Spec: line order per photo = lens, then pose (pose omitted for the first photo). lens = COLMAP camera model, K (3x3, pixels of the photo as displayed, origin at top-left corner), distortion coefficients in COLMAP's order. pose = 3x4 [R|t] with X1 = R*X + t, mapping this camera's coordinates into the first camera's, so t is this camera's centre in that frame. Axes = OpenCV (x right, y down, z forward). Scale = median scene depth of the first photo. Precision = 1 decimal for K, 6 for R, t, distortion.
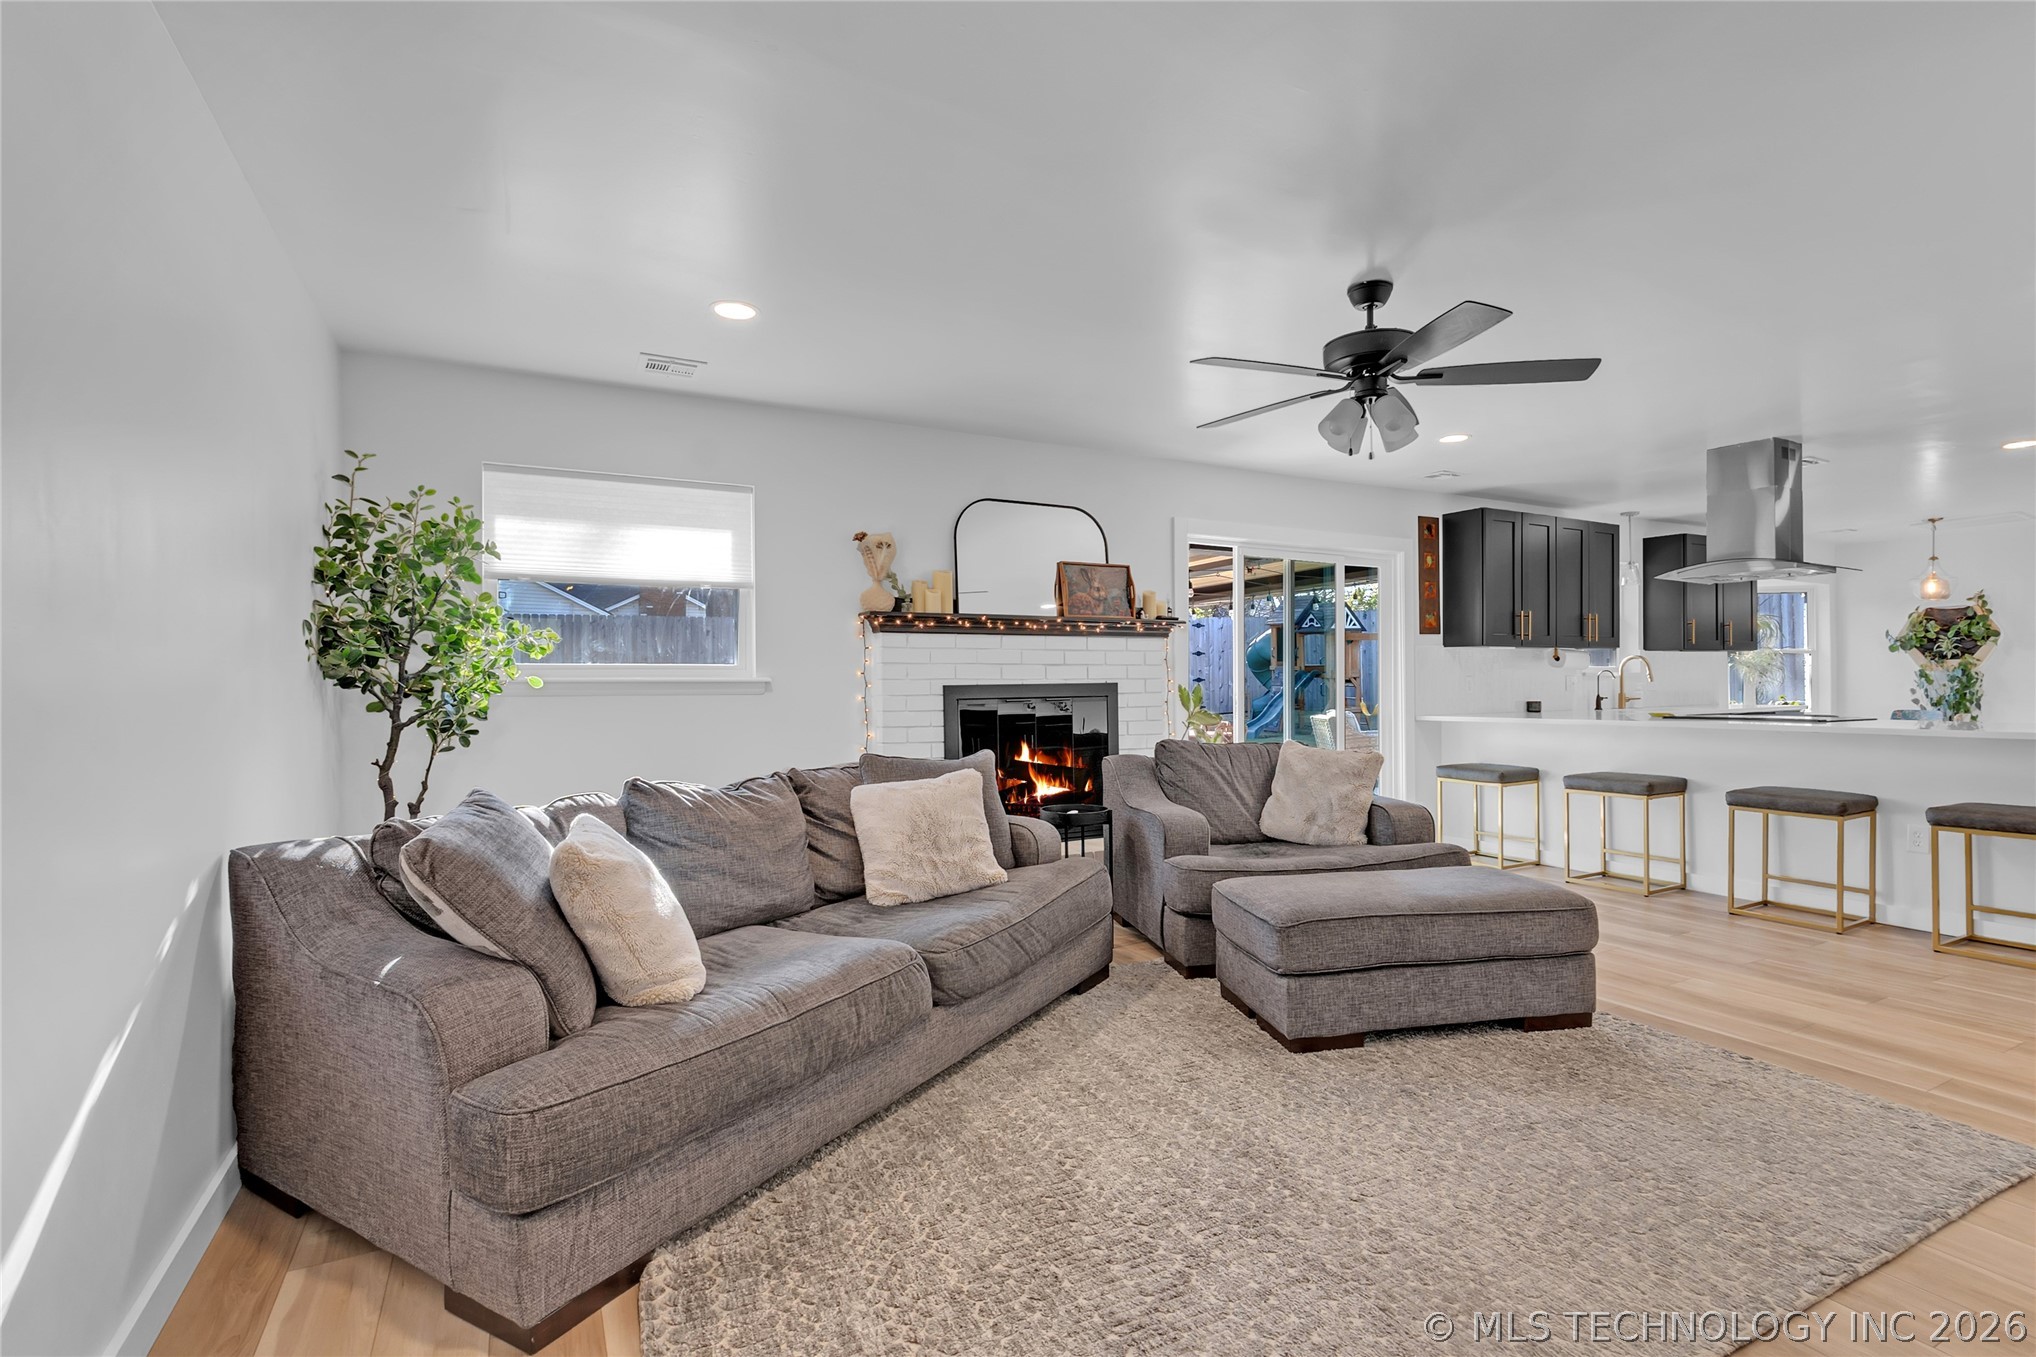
lens RADIAL K [[943.3, 0, 1018.0], [0, 943.3, 678.5], [0, 0, 1]] dist [-0.002511, -0.000240]
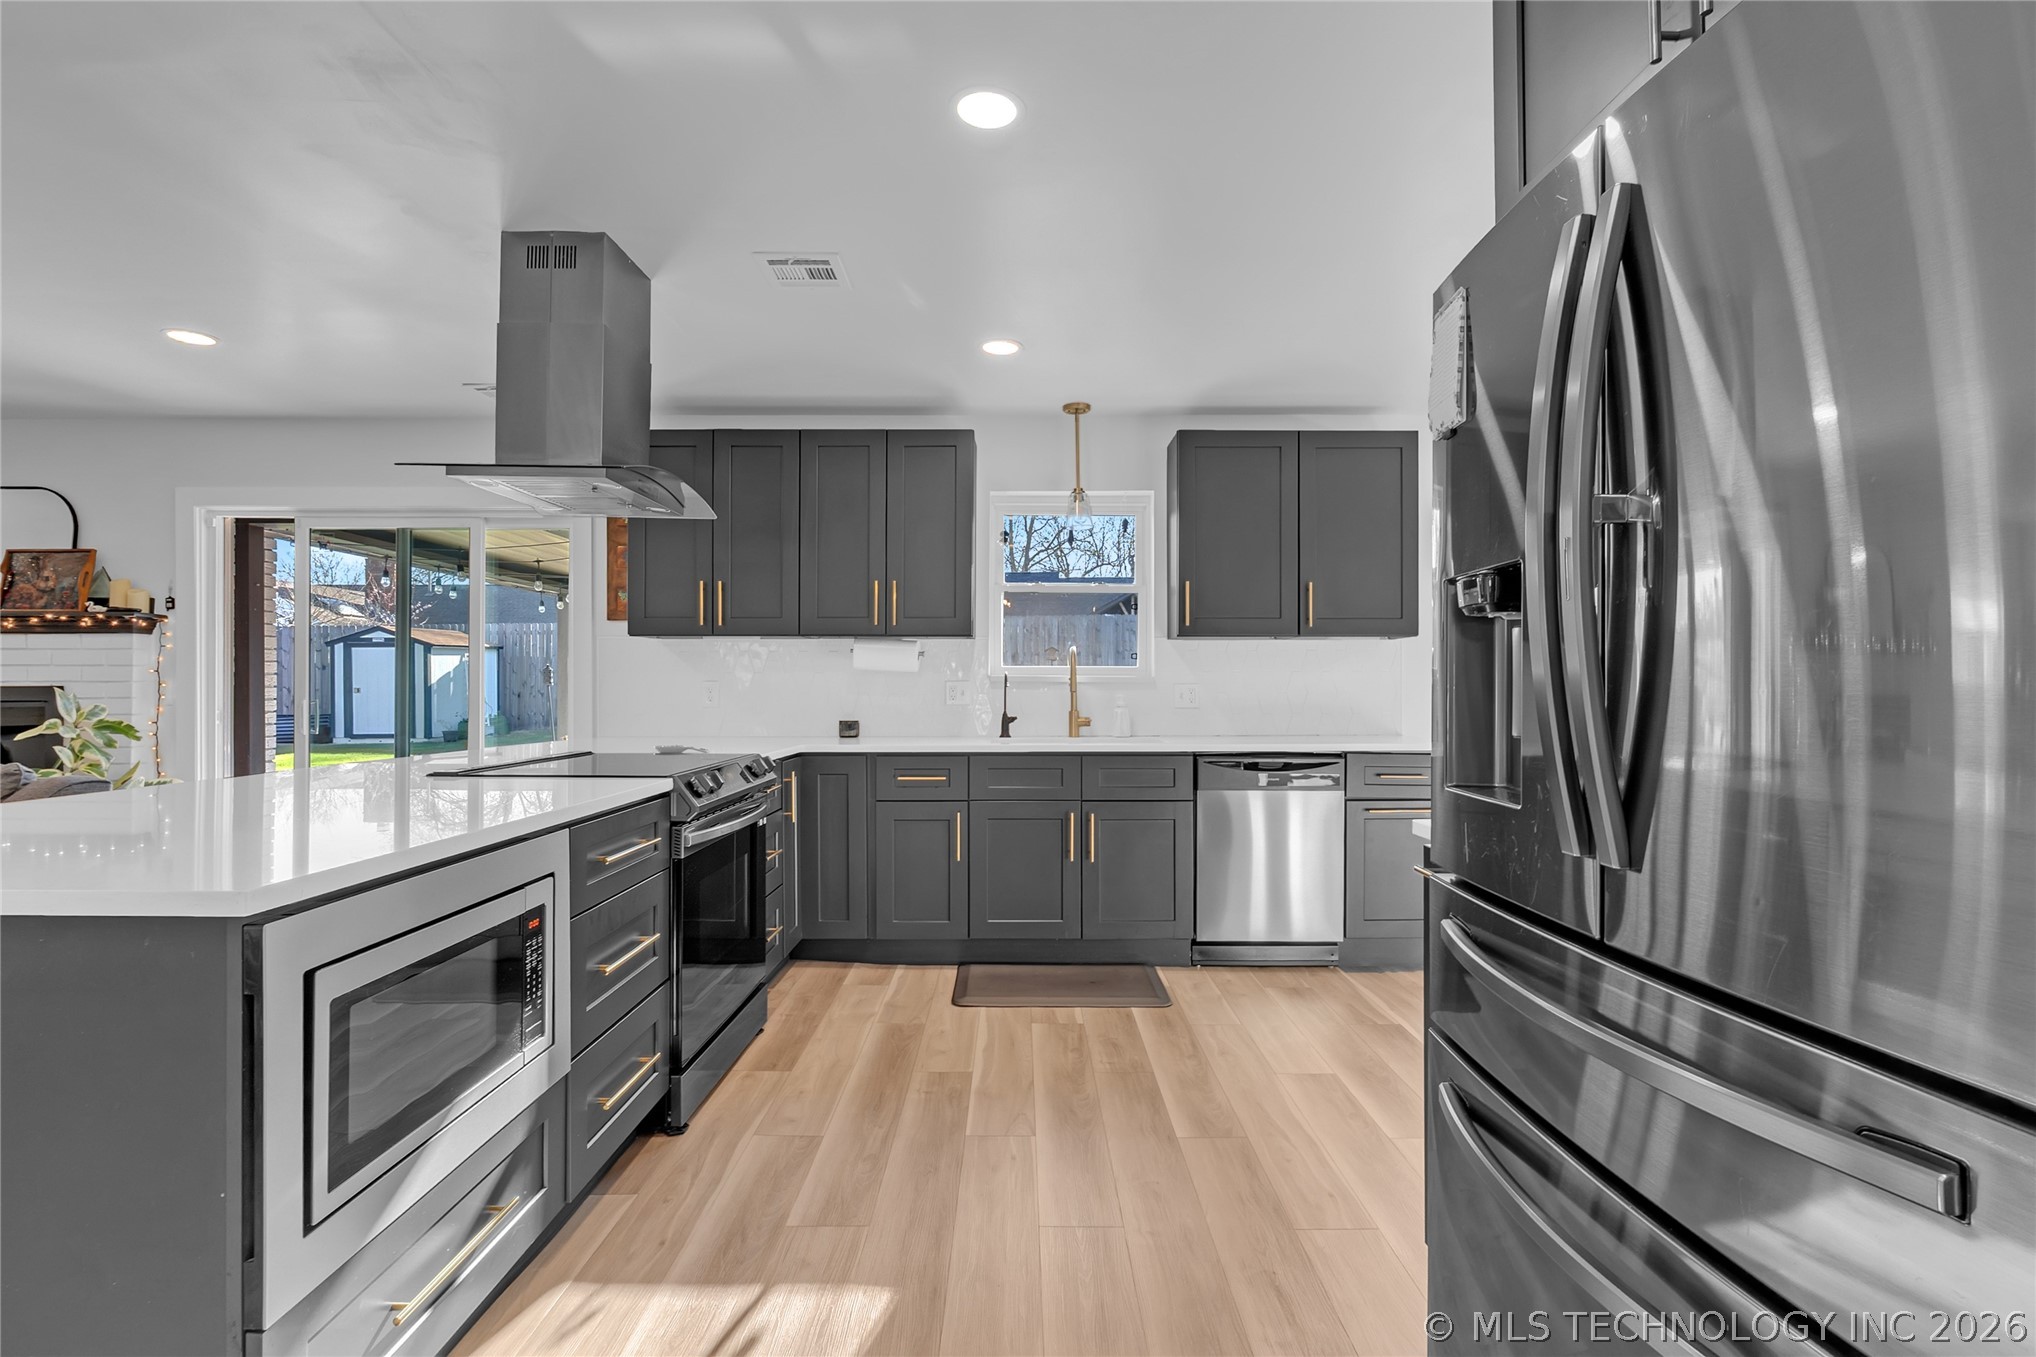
lens RADIAL K [[953.2, 0, 1018.0], [0, 953.2, 678.5], [0, 0, 1]] dist [-0.005424, -0.000445]
pose [[0.881555, 0.004949, -0.472056, 1.337284], [-0.005699, 0.999984, -0.000159, -0.007640], [0.472048, 0.002830, 0.881568, 0.674449]]
